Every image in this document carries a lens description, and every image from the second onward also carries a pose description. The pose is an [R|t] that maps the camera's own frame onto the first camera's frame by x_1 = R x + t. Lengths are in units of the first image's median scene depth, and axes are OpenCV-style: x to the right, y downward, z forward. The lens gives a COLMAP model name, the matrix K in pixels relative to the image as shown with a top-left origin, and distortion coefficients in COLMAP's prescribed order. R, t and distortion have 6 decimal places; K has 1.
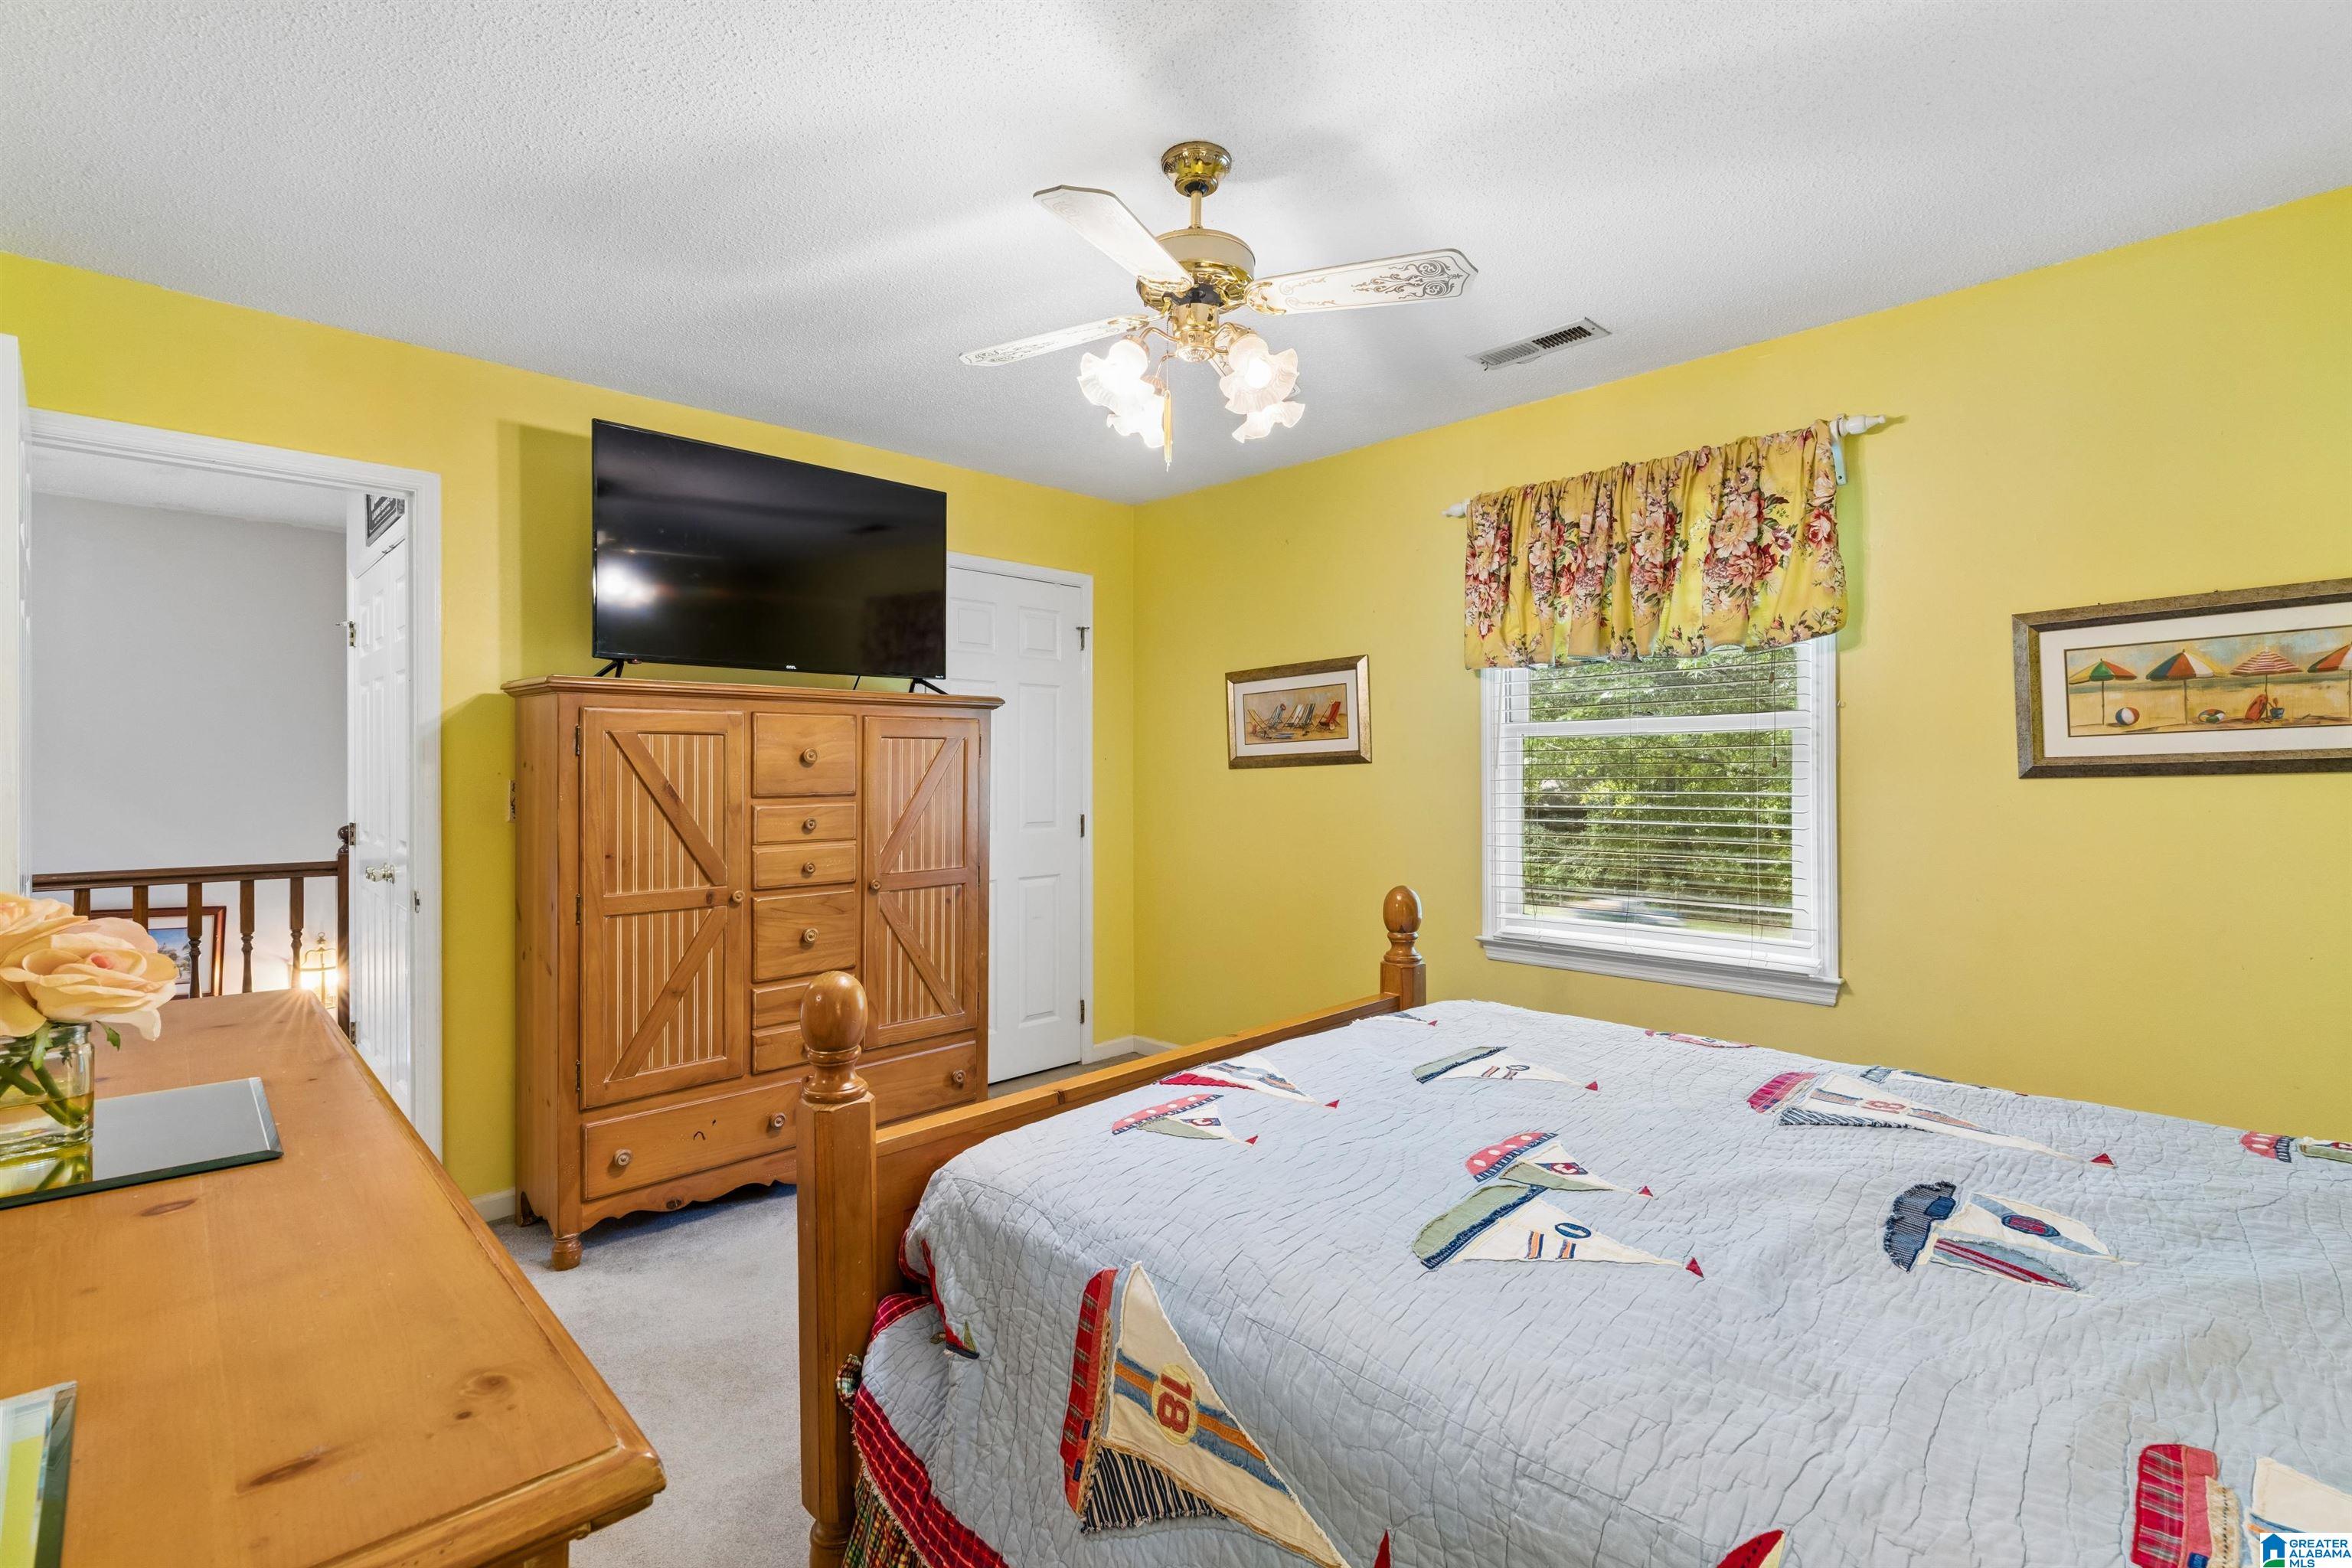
lens RADIAL K [[1051.3, 0, 1186.9], [0, 1051.3, 768.7], [0, 0, 1]] dist [0.000590, 0.000180]
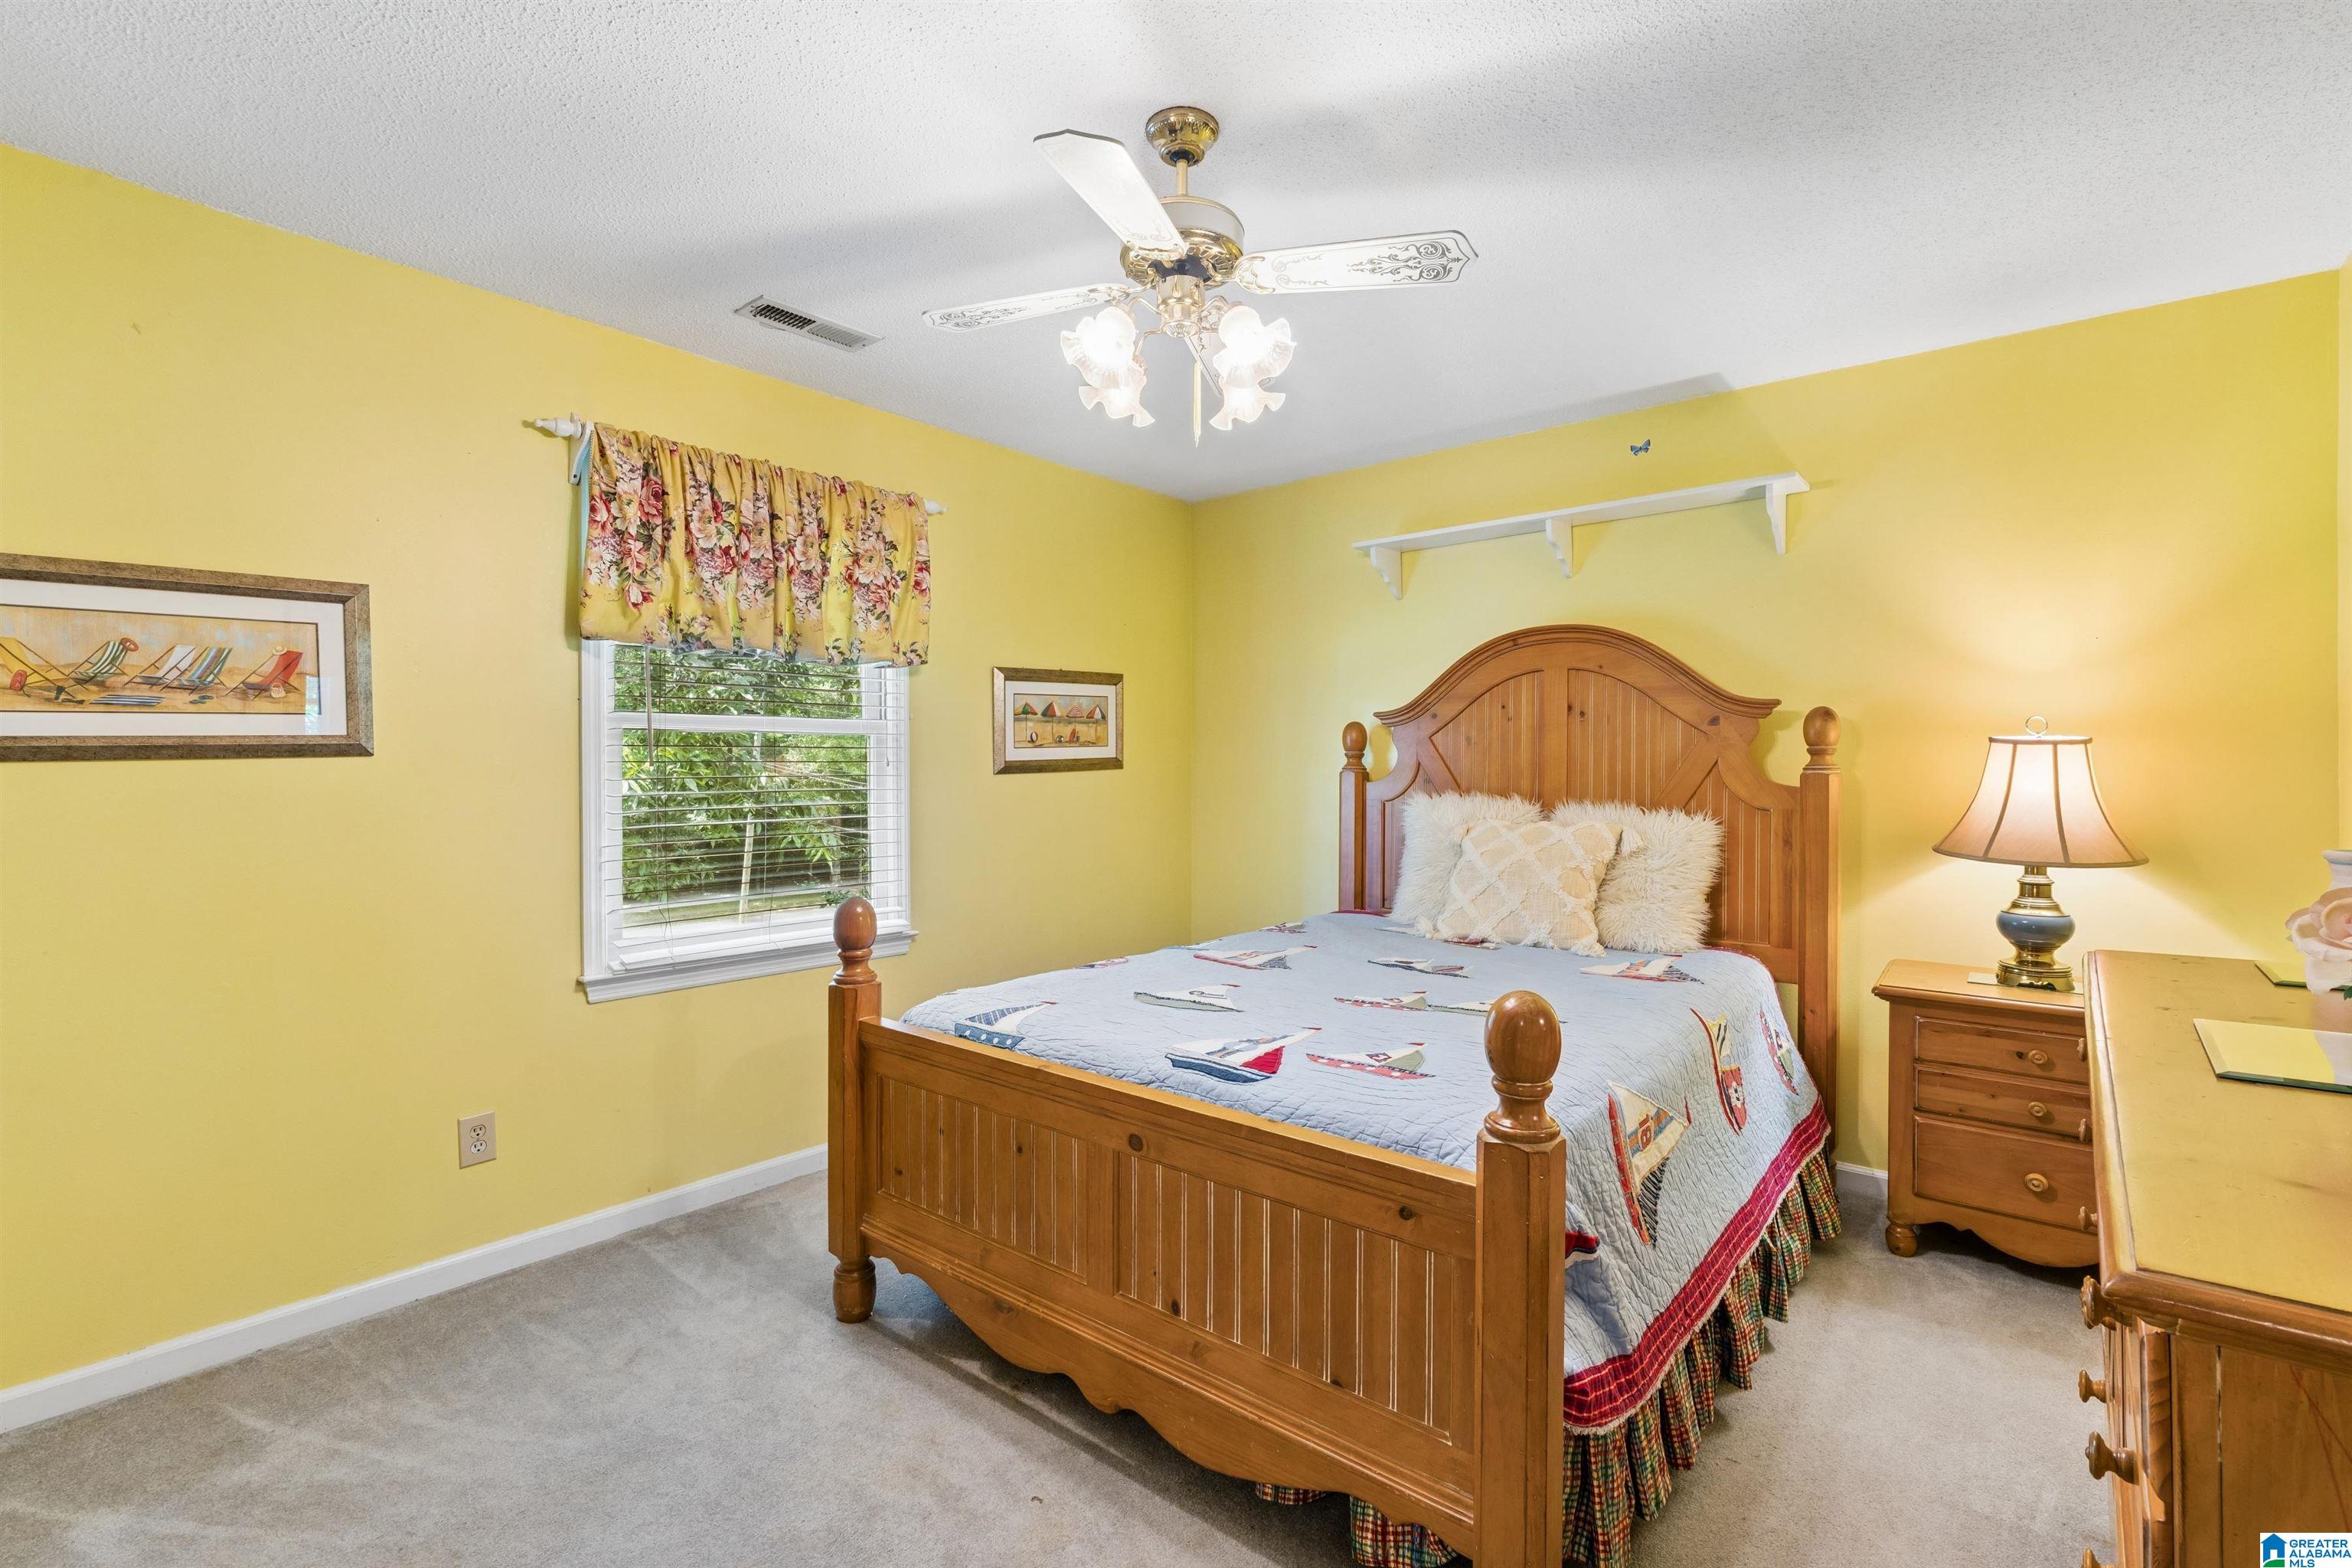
lens RADIAL K [[1051.3, 0, 1186.9], [0, 1051.3, 768.7], [0, 0, 1]] dist [0.000590, 0.000180]
pose [[-0.073889, 0.002571, 0.997263, -0.688873], [-0.001720, 0.999995, -0.002705, 0.004304], [-0.997265, -0.001916, -0.073884, 0.768401]]
